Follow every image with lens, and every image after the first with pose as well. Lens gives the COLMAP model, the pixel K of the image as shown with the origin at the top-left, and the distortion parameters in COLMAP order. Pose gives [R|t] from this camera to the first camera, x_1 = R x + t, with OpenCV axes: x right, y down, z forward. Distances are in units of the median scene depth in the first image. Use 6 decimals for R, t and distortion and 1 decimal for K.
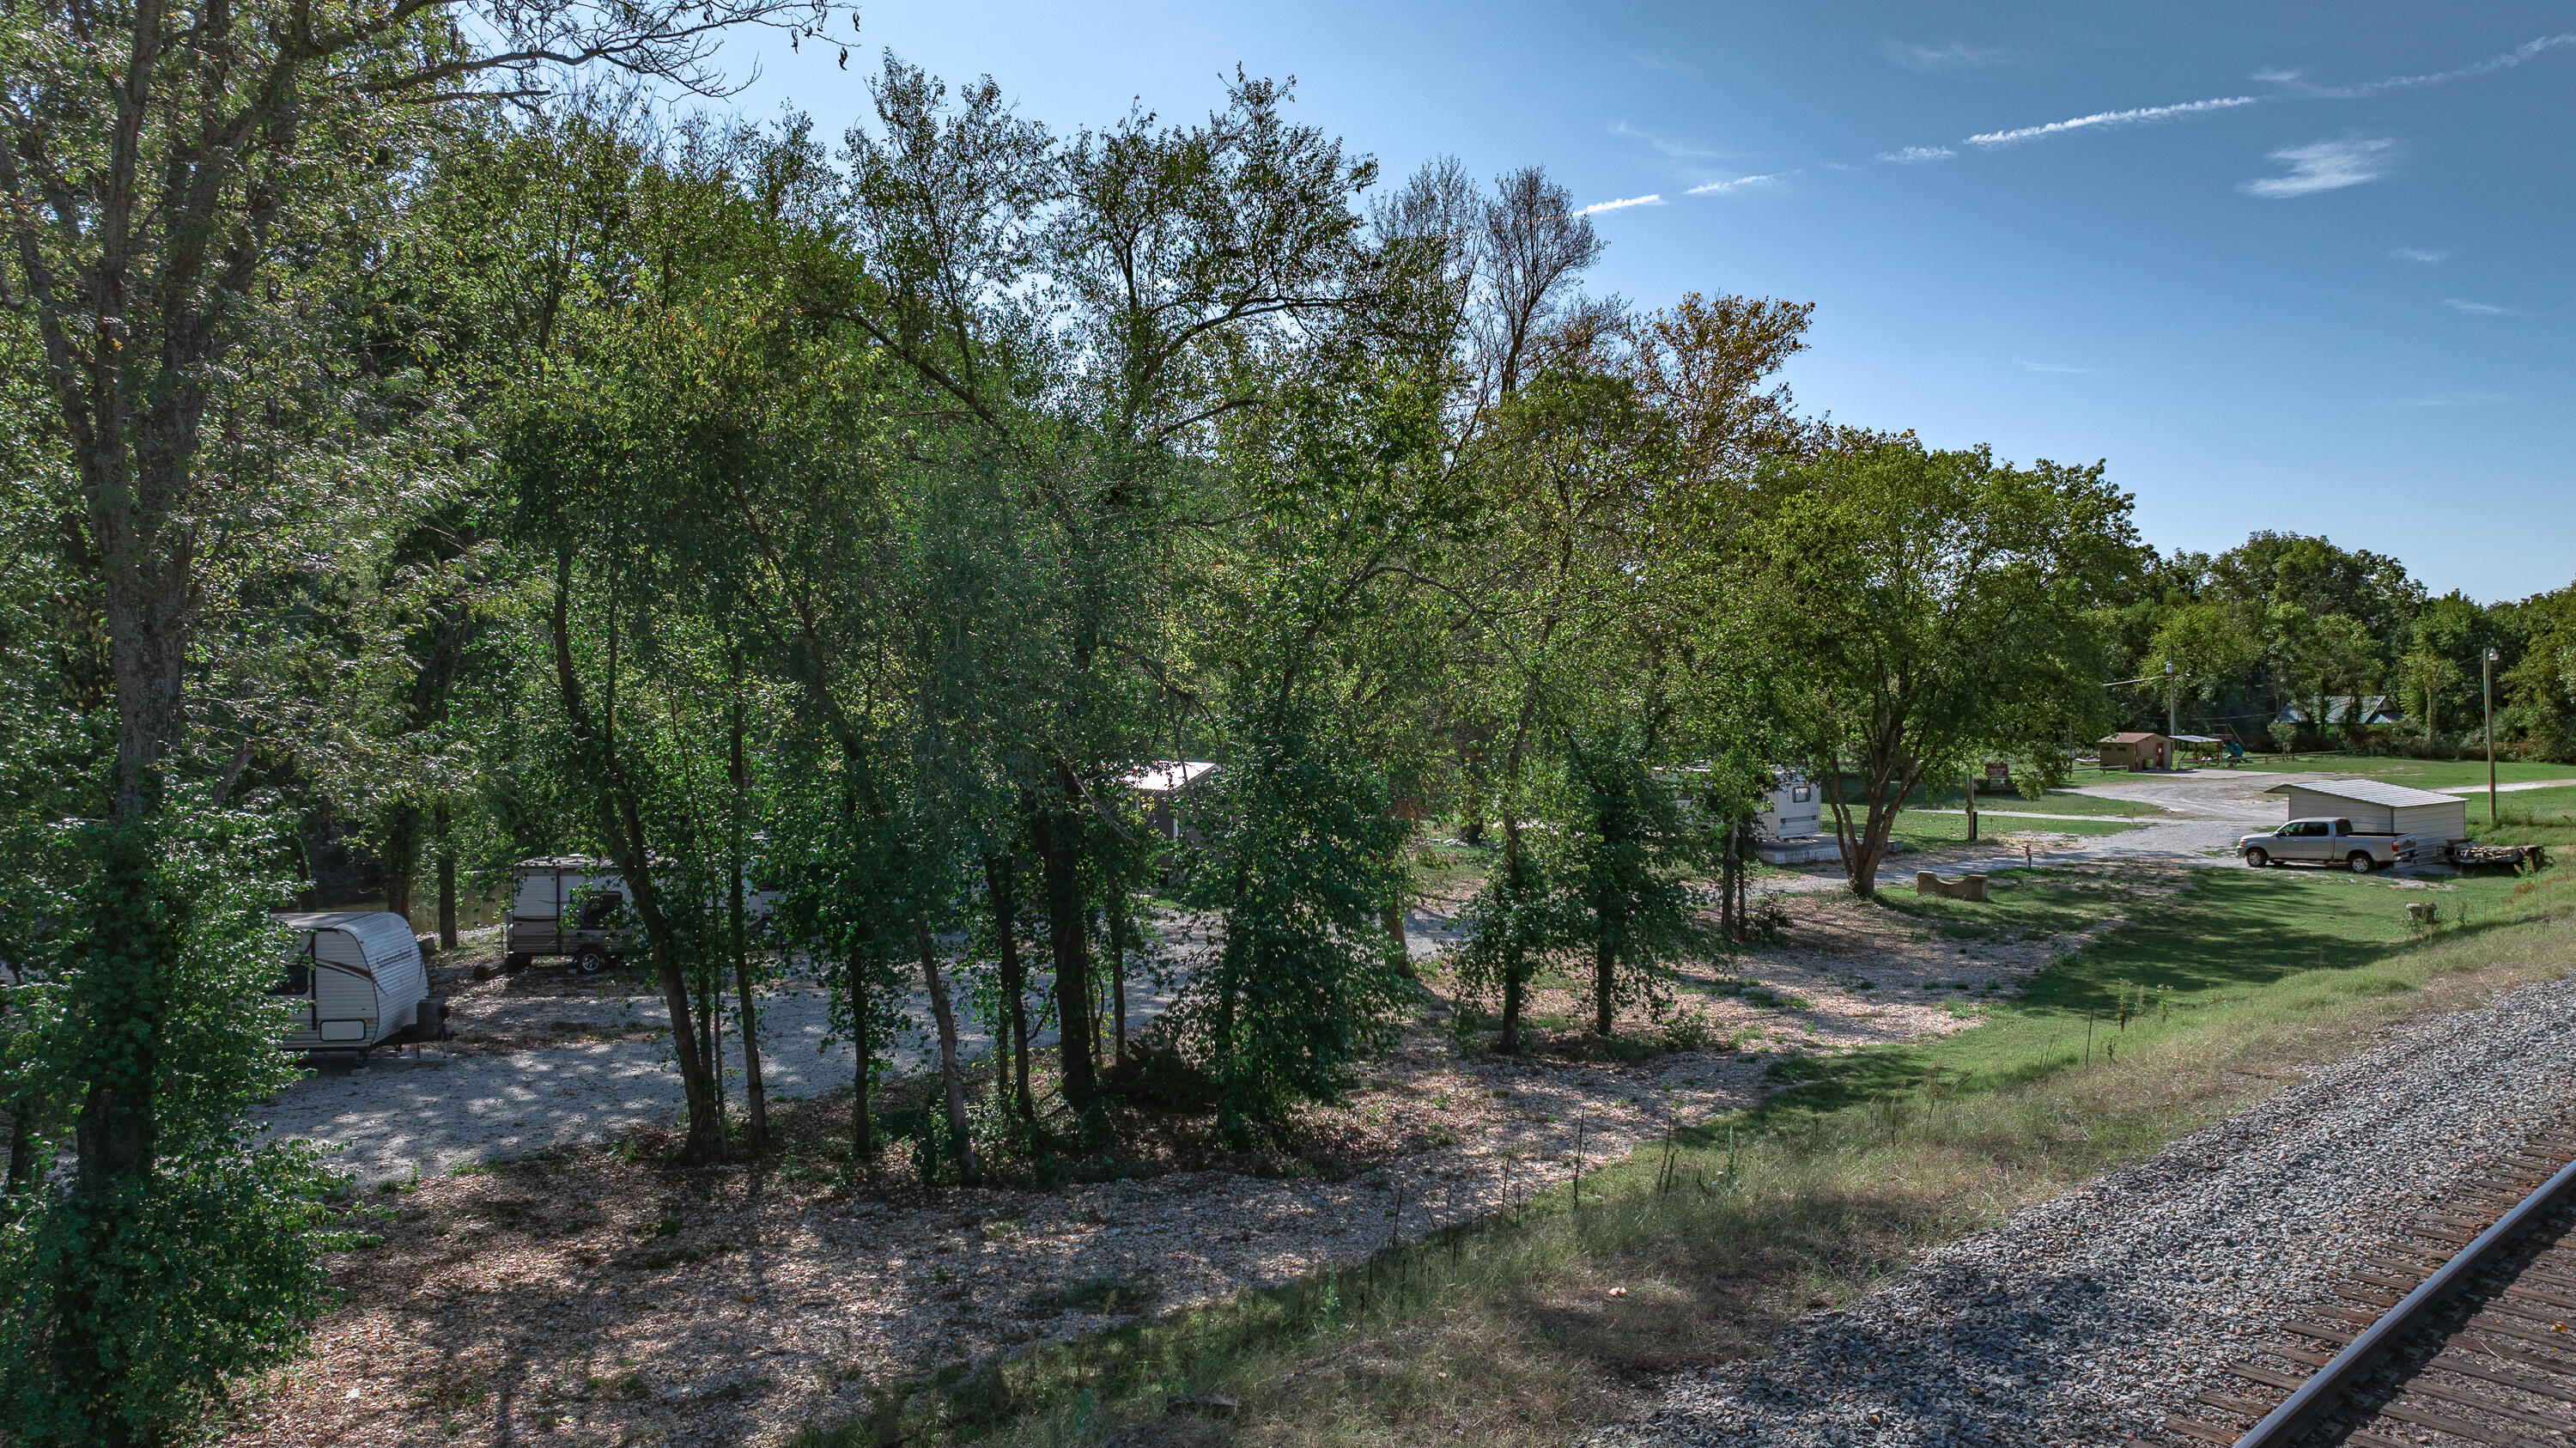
lens RADIAL K [[1759.2, 0, 1296.4], [0, 1759.2, 715.2], [0, 0, 1]] dist [-0.030927, -0.000984]
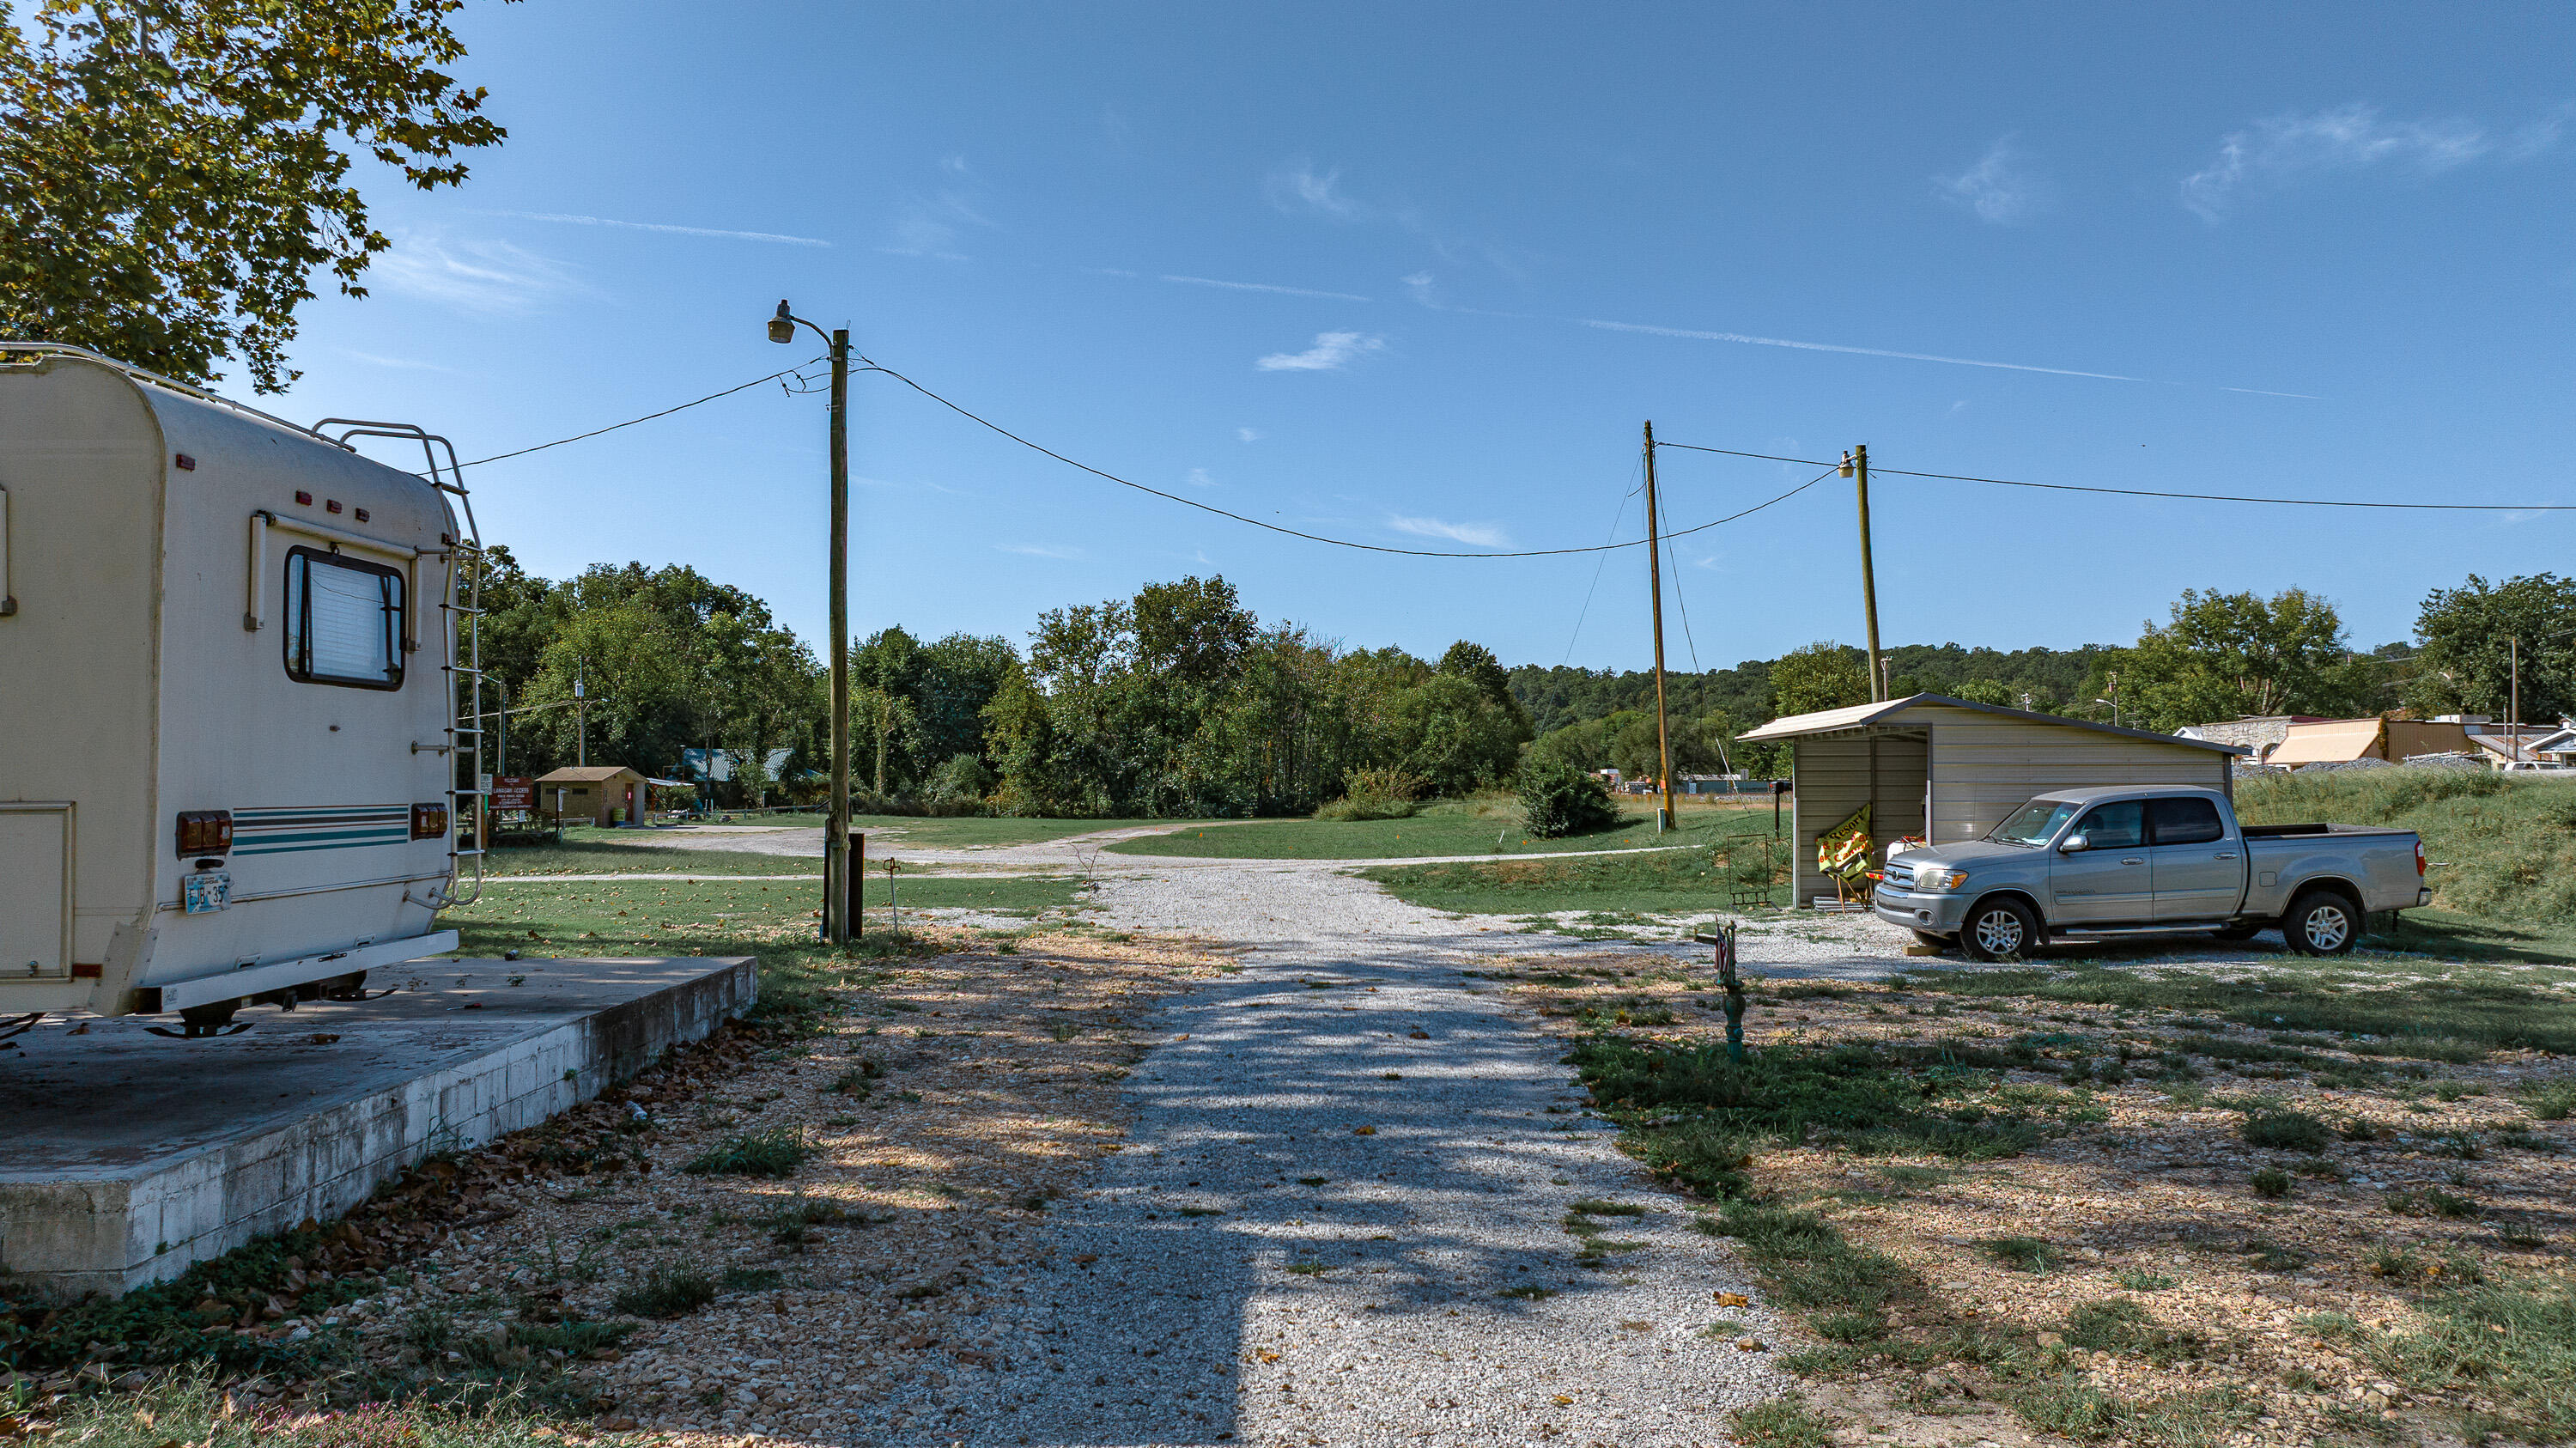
lens RADIAL K [[1759.2, 0, 1296.4], [0, 1759.2, 715.2], [0, 0, 1]] dist [-0.030927, -0.000984]
pose [[0.570876, 0.045162, 0.819793, 0.098195], [0.006368, 0.998212, -0.059425, 0.025502], [-0.821012, 0.039145, 0.569568, 0.377418]]
